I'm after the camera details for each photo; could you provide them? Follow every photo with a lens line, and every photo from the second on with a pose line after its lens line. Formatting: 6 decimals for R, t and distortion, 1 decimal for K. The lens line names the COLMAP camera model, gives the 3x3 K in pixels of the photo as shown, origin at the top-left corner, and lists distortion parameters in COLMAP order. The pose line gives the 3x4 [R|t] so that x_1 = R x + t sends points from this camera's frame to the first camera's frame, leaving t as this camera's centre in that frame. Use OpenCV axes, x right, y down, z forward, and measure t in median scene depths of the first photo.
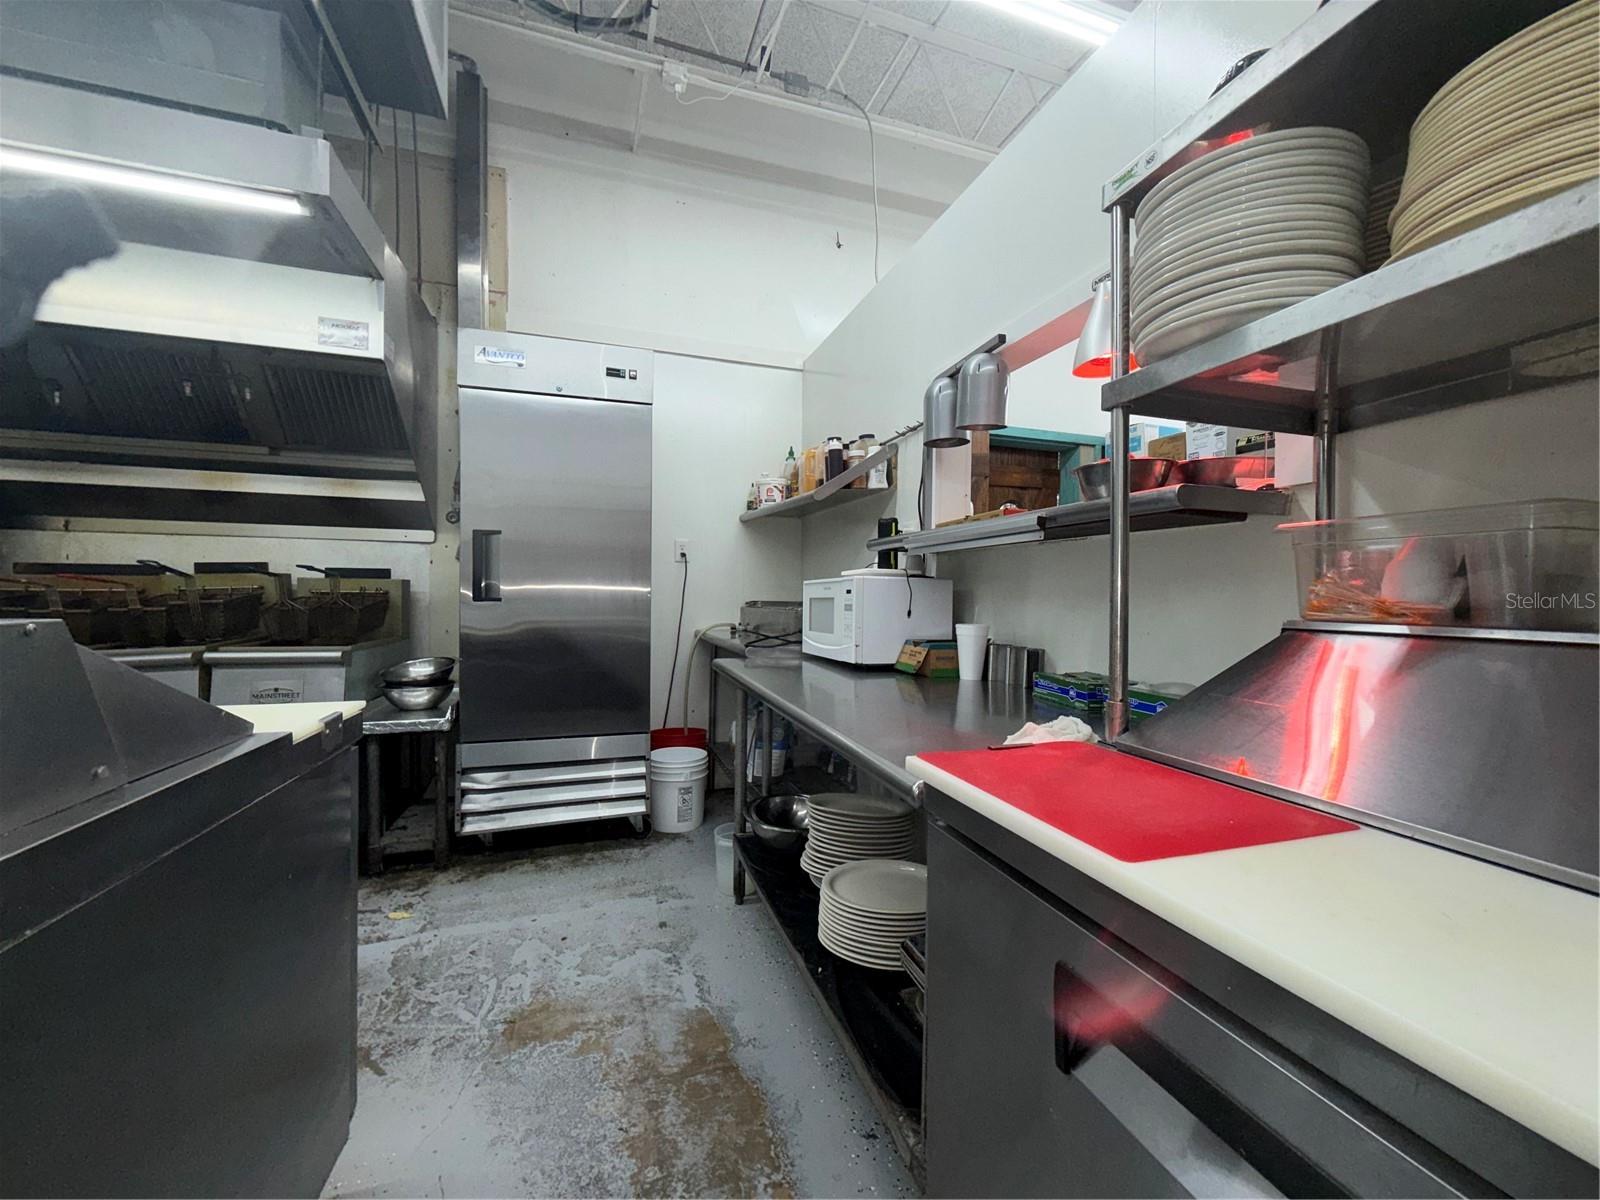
lens RADIAL K [[641.6, 0, 805.6], [0, 641.6, 600.2], [0, 0, 1]] dist [-0.000730, -0.000176]
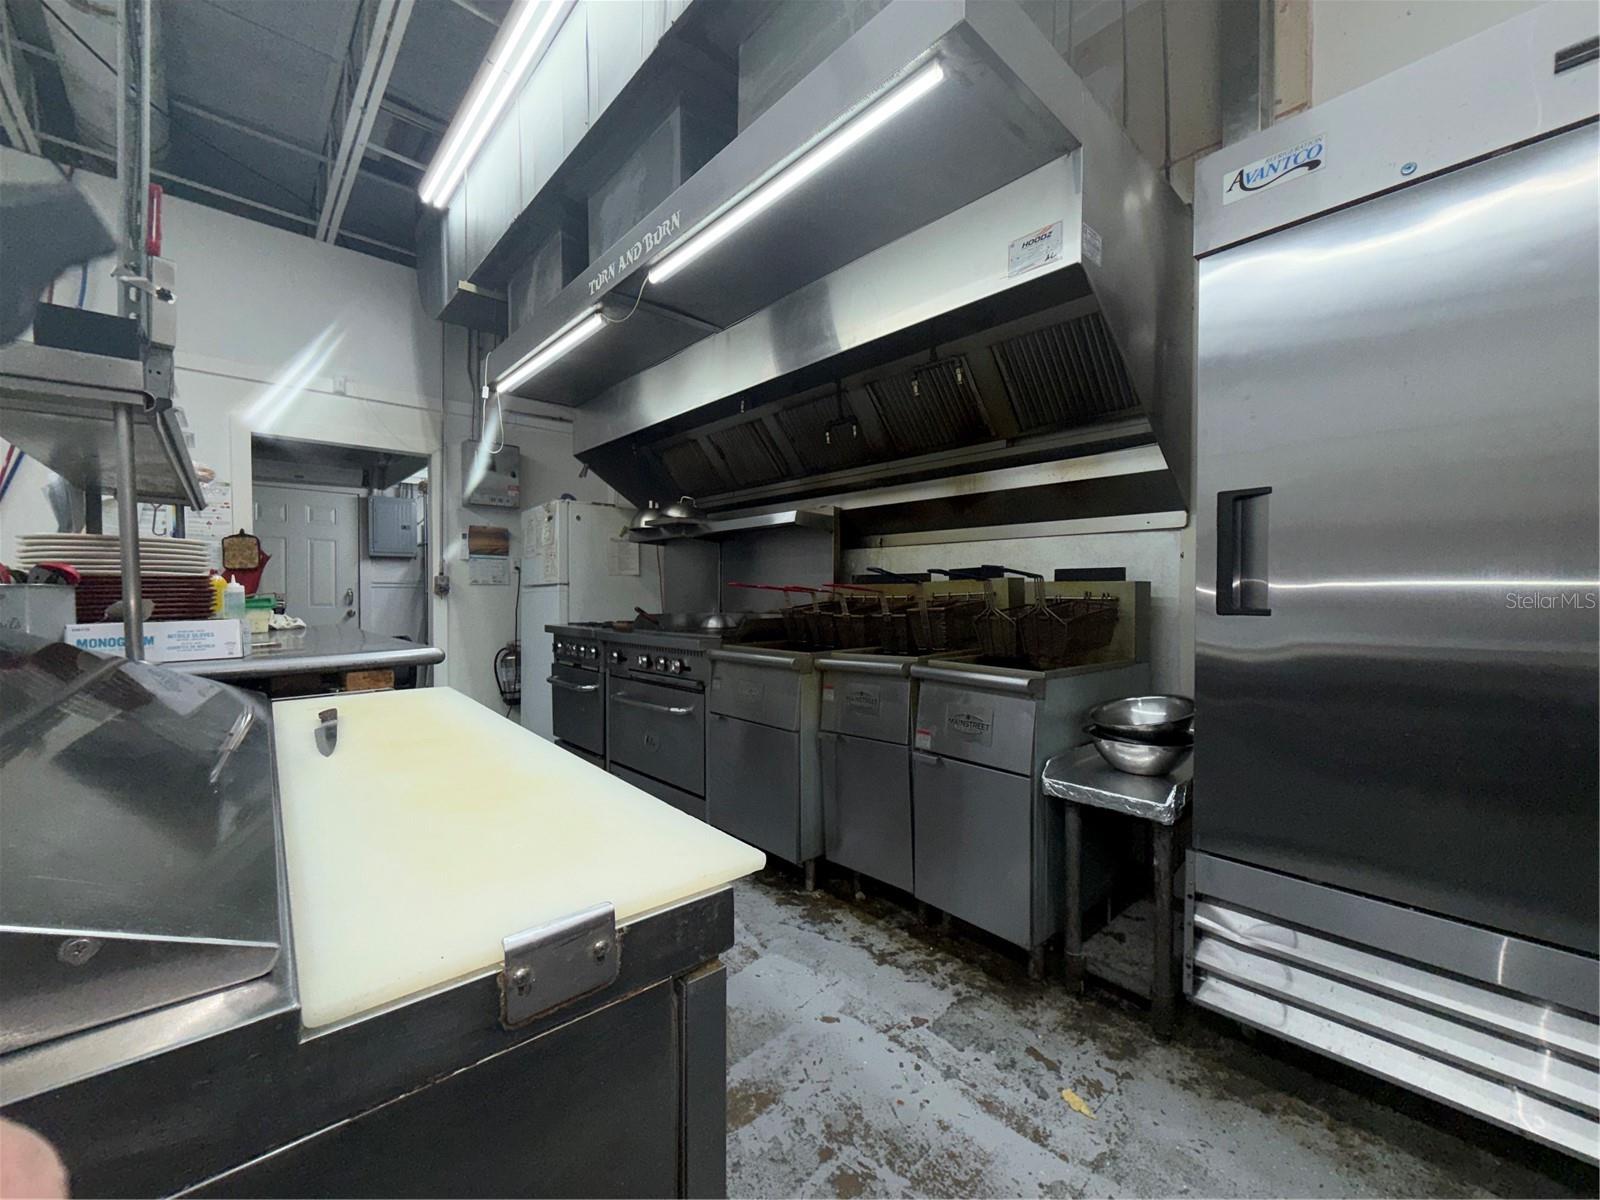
lens RADIAL K [[641.6, 0, 804.1], [0, 641.6, 601.6], [0, 0, 1]] dist [-0.000730, -0.000176]
pose [[0.406529, 0.004514, -0.913627, -0.137172], [-0.007800, 0.999969, 0.001470, -0.008520], [0.913605, 0.006528, 0.406551, 0.419431]]
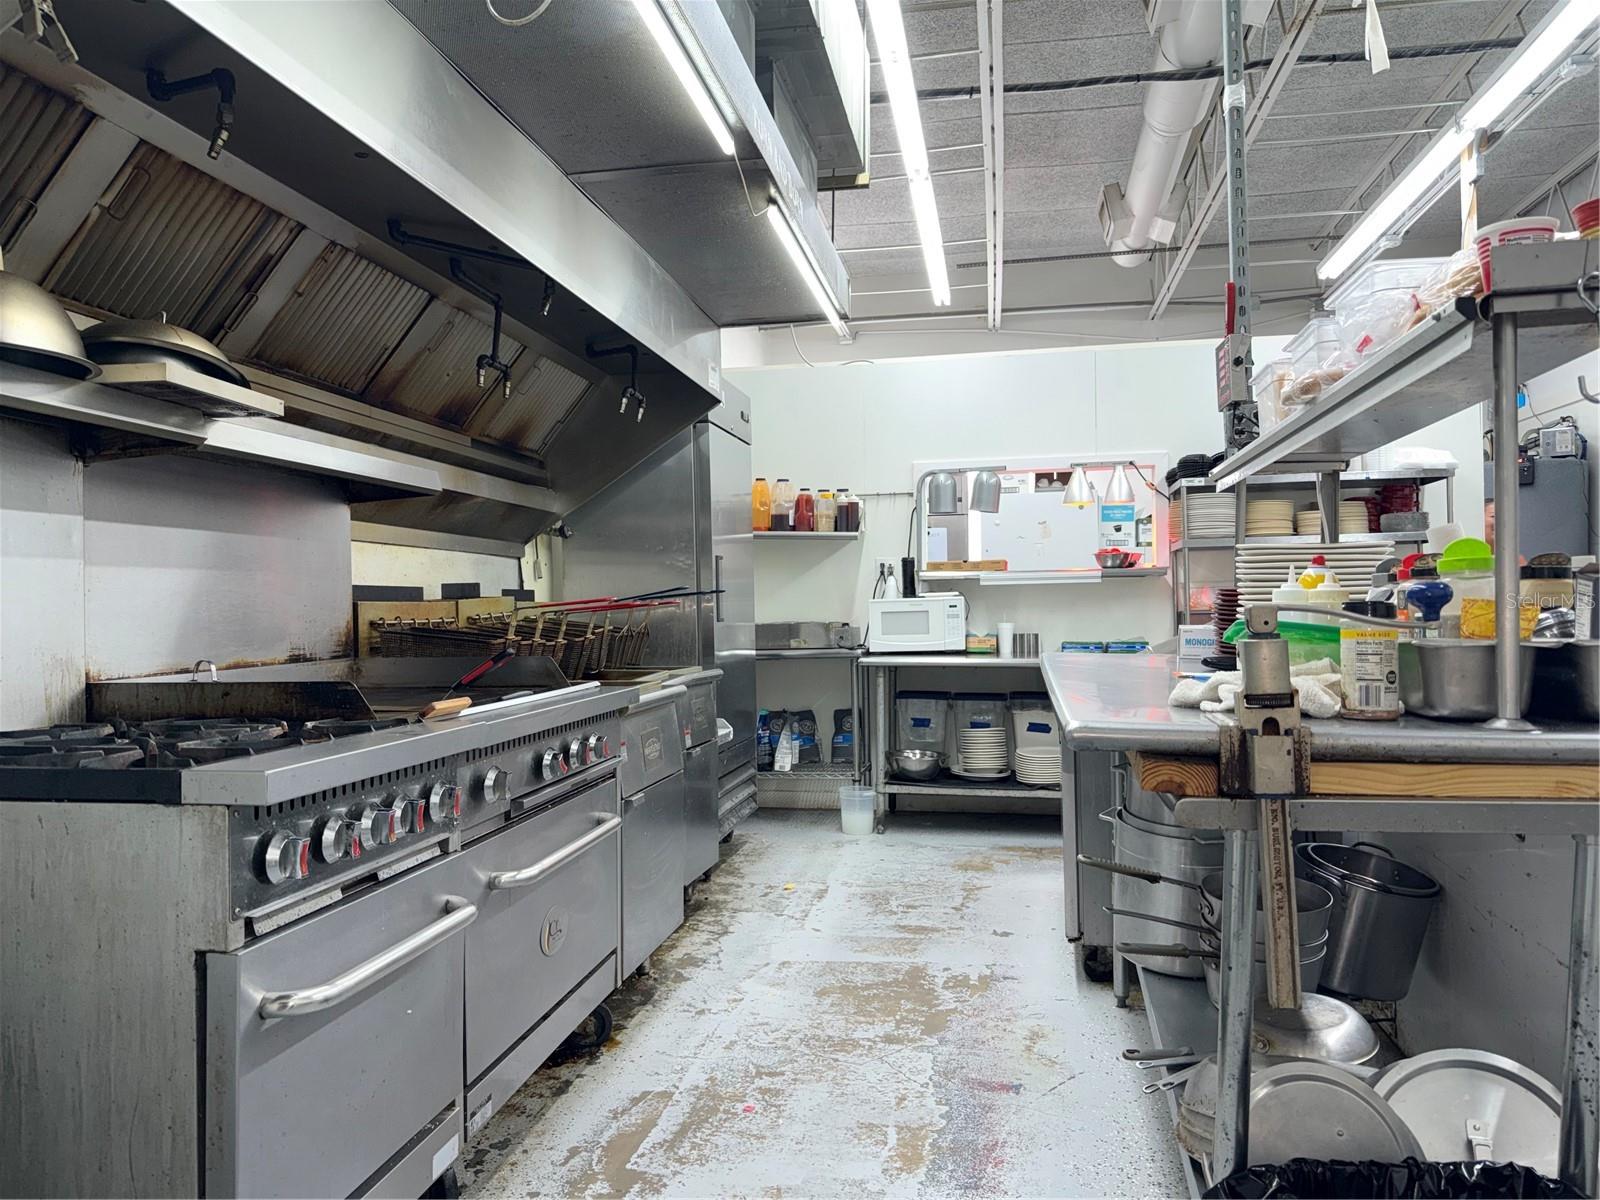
lens RADIAL K [[1117.9, 0, 803.4], [0, 1117.9, 600.6], [0, 0, 1]] dist [0.032697, -0.028527]
pose [[0.473457, -0.004532, 0.880805, -1.824091], [0.024383, 0.999671, -0.007963, -0.017168], [-0.880480, 0.025247, 0.473411, 0.048021]]
